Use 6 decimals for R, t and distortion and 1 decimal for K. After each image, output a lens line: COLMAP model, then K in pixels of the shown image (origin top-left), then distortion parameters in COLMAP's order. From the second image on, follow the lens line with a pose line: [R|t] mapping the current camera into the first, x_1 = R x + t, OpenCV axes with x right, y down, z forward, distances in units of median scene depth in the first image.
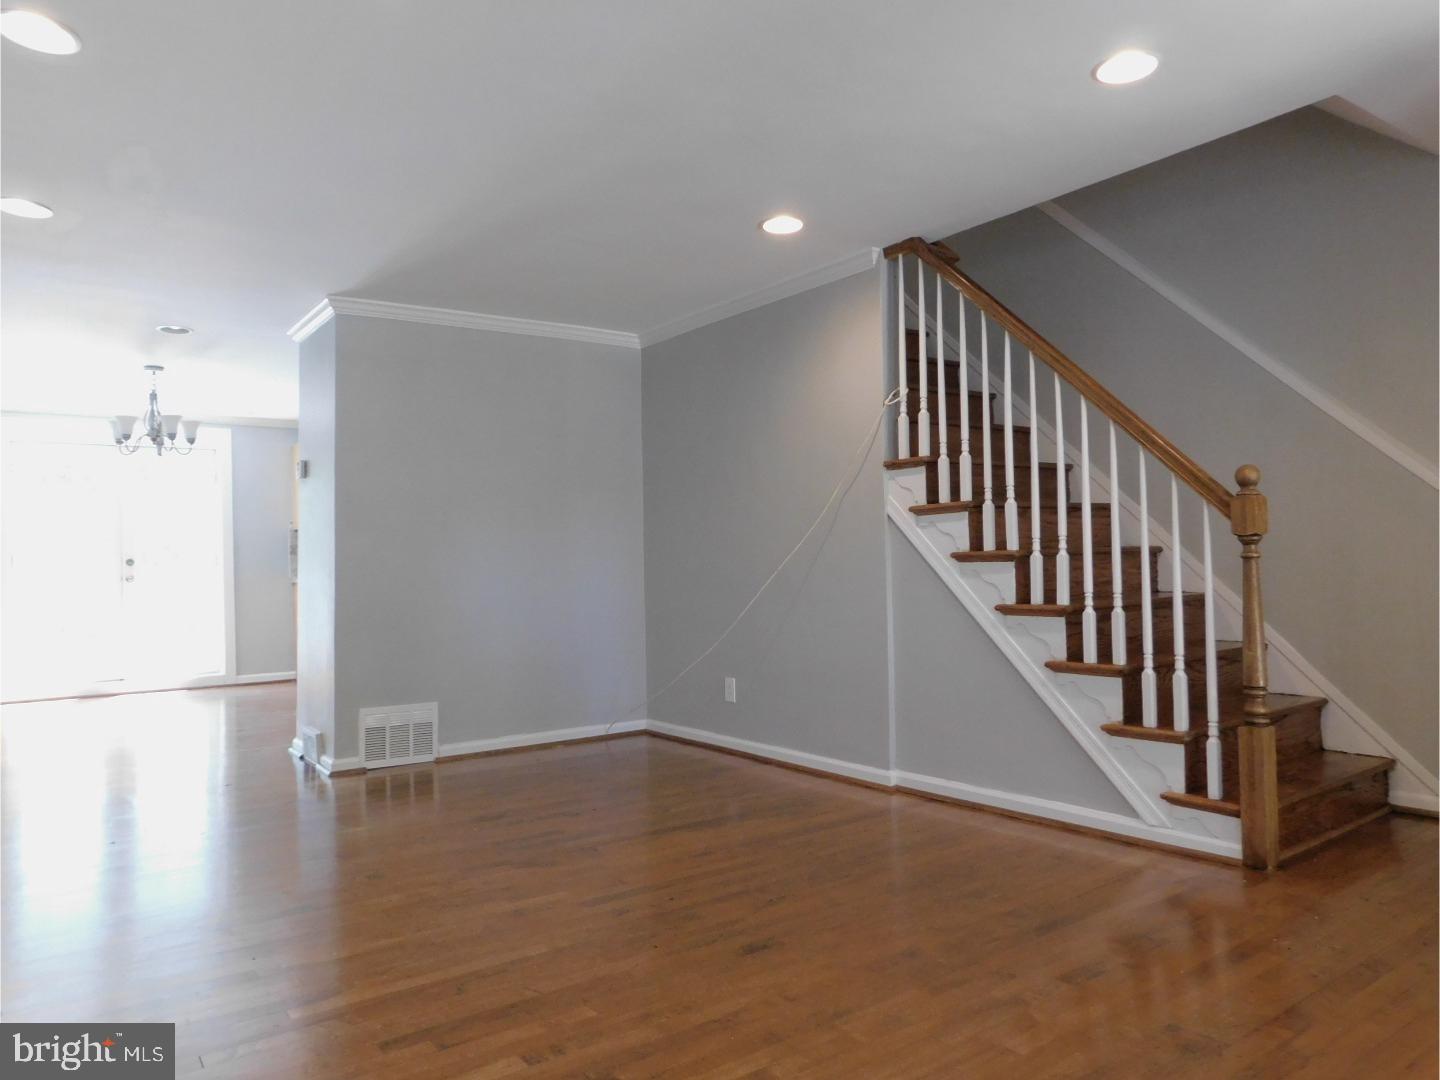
lens RADIAL K [[966.3, 0, 723.9], [0, 966.3, 538.9], [0, 0, 1]] dist [-0.053239, 0.044609]
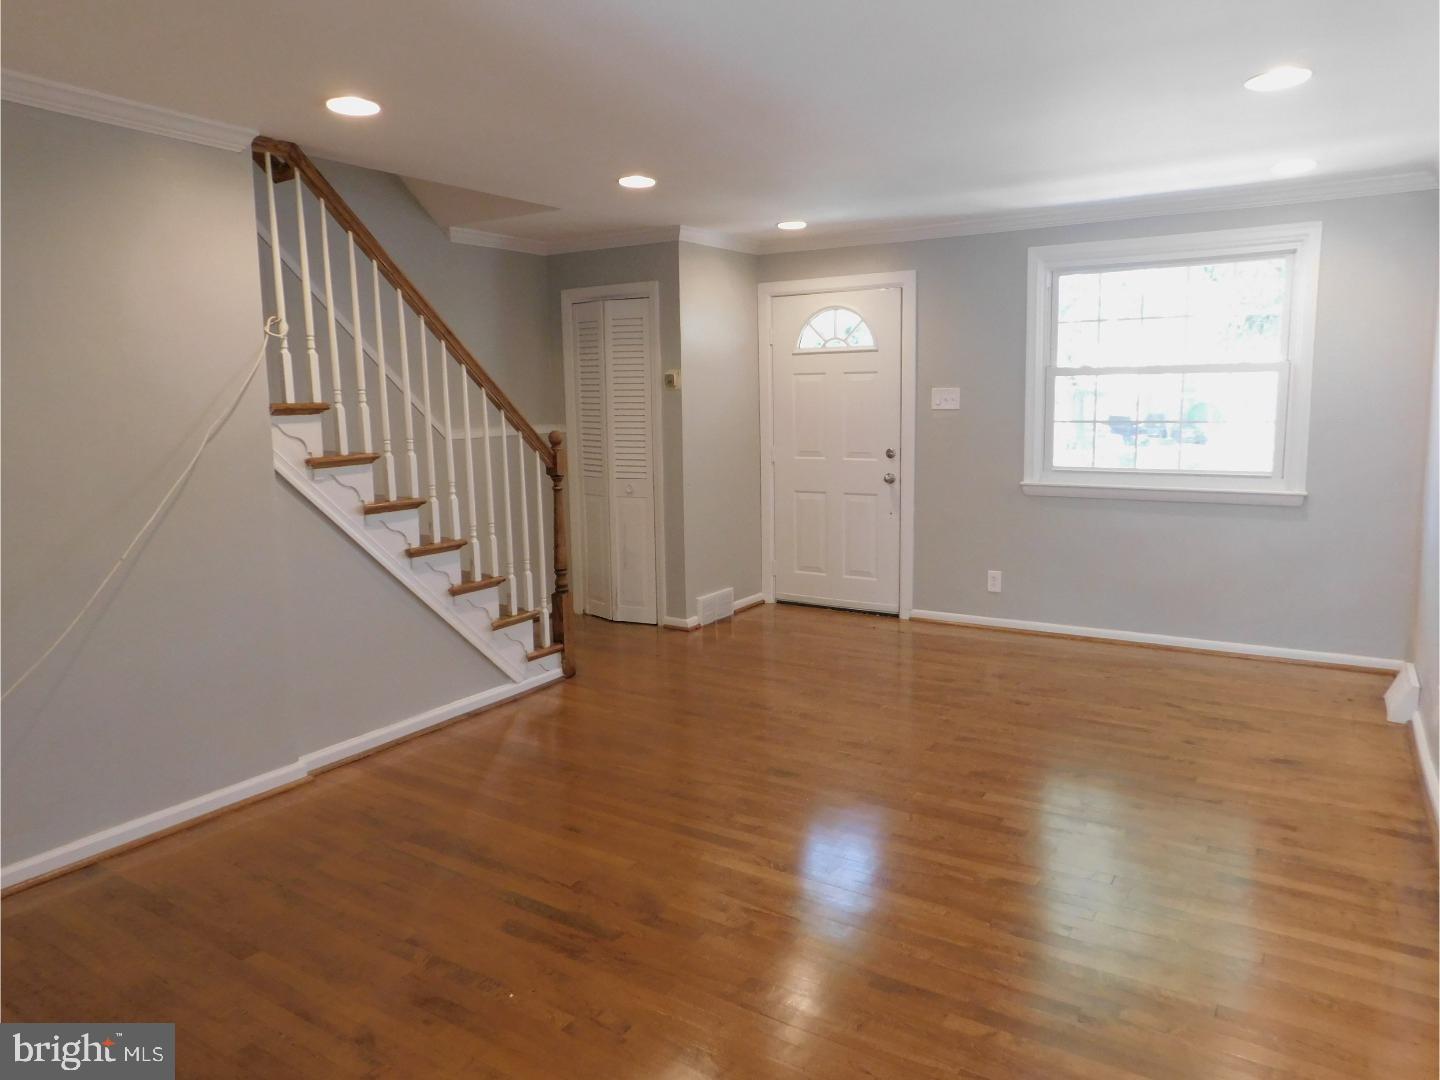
lens RADIAL K [[966.3, 0, 724.5], [0, 966.3, 543.4], [0, 0, 1]] dist [-0.053239, 0.044609]
pose [[-0.349870, -0.119630, 0.929128, -0.737709], [0.001948, 0.991718, 0.128422, -0.067039], [-0.936796, 0.046741, -0.346739, 0.920858]]
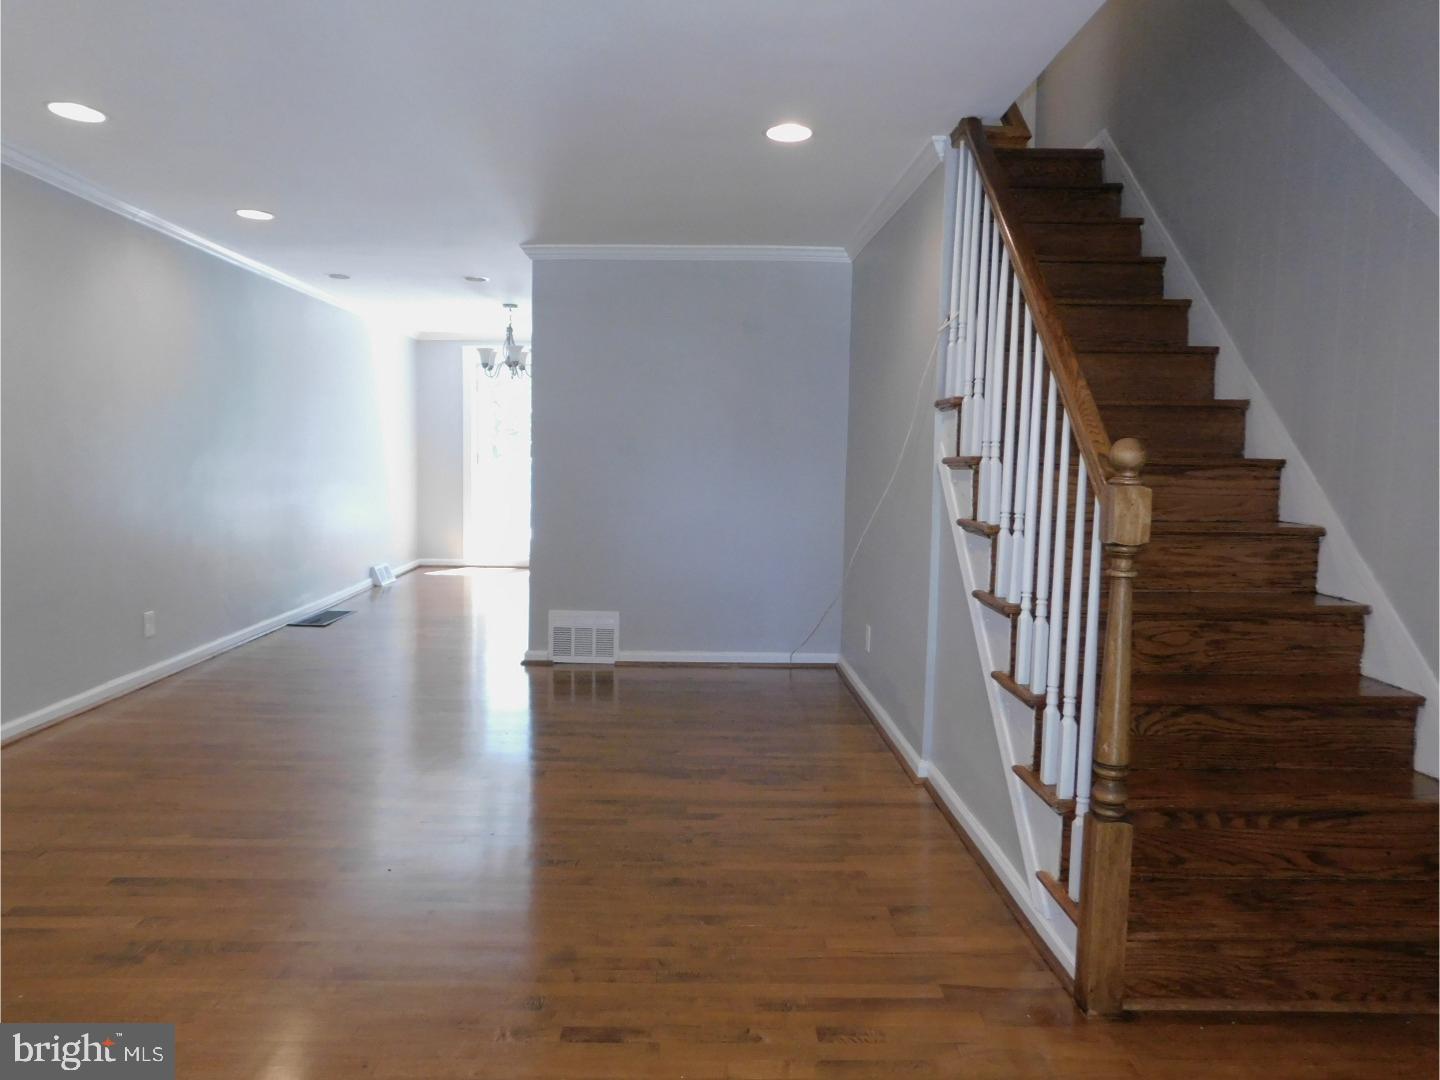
lens RADIAL K [[966.3, 0, 726.7], [0, 966.3, 532.5], [0, 0, 1]] dist [-0.053239, 0.044609]
pose [[0.822635, 0.081692, -0.562671, 0.493678], [-0.020504, 0.993243, 0.114228, -0.058027], [0.568200, -0.082431, 0.818751, 0.204160]]
